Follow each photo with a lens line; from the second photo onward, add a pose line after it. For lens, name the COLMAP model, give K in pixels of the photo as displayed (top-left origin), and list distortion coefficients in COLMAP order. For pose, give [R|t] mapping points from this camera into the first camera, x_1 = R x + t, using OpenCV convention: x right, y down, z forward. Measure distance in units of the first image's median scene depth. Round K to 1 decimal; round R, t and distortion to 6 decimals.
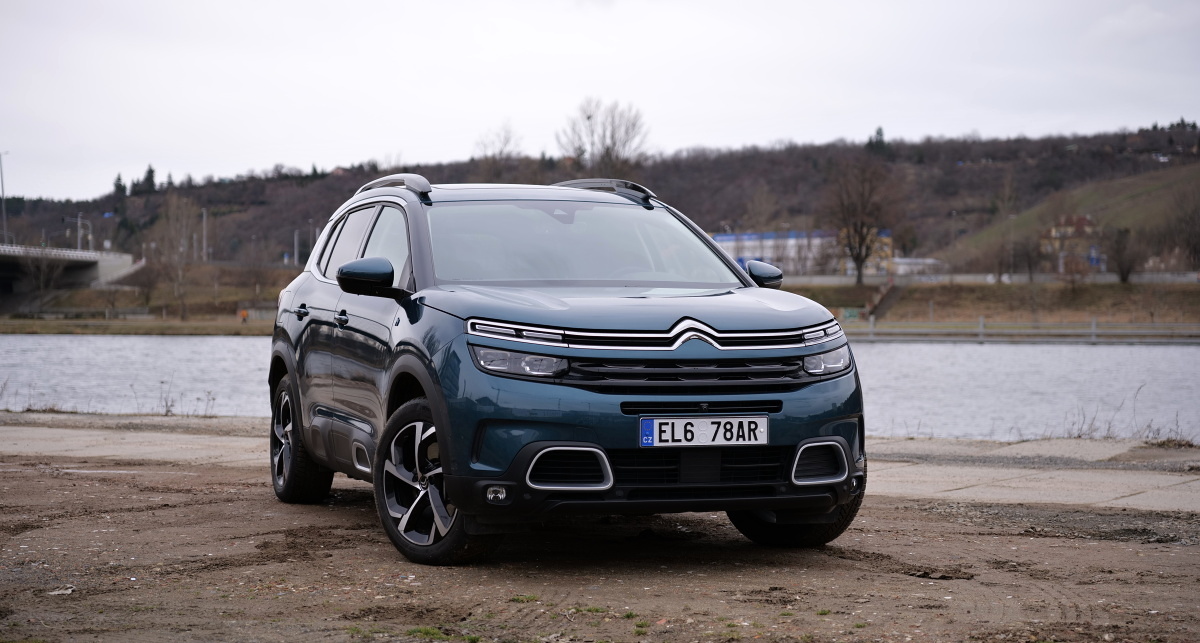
lens RADIAL K [[2128.7, 0, 600.0], [0, 2128.7, 321.5], [0, 0, 1]] dist [0.016768, 0.110479]
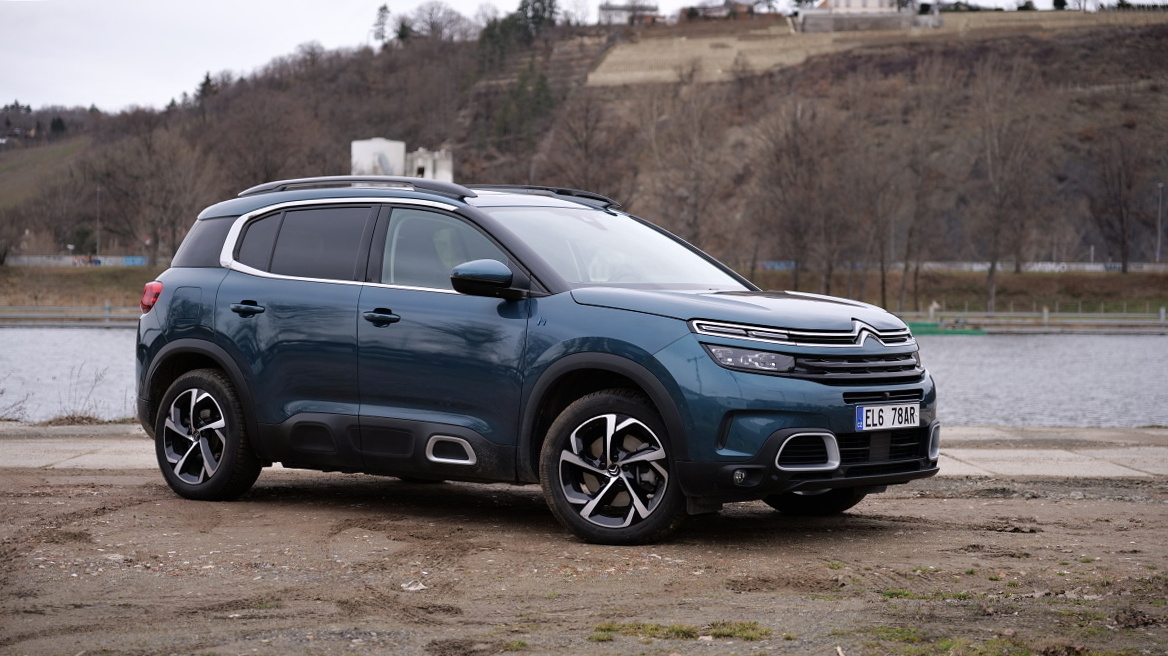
lens RADIAL K [[2130.1, 0, 584.0], [0, 2130.1, 328.0], [0, 0, 1]] dist [0.032037, 0.210547]
pose [[0.858722, -0.001351, 0.512440, -0.688854], [-0.004551, 0.999937, 0.010264, -0.008222], [-0.512422, -0.011146, 0.858662, 0.079331]]
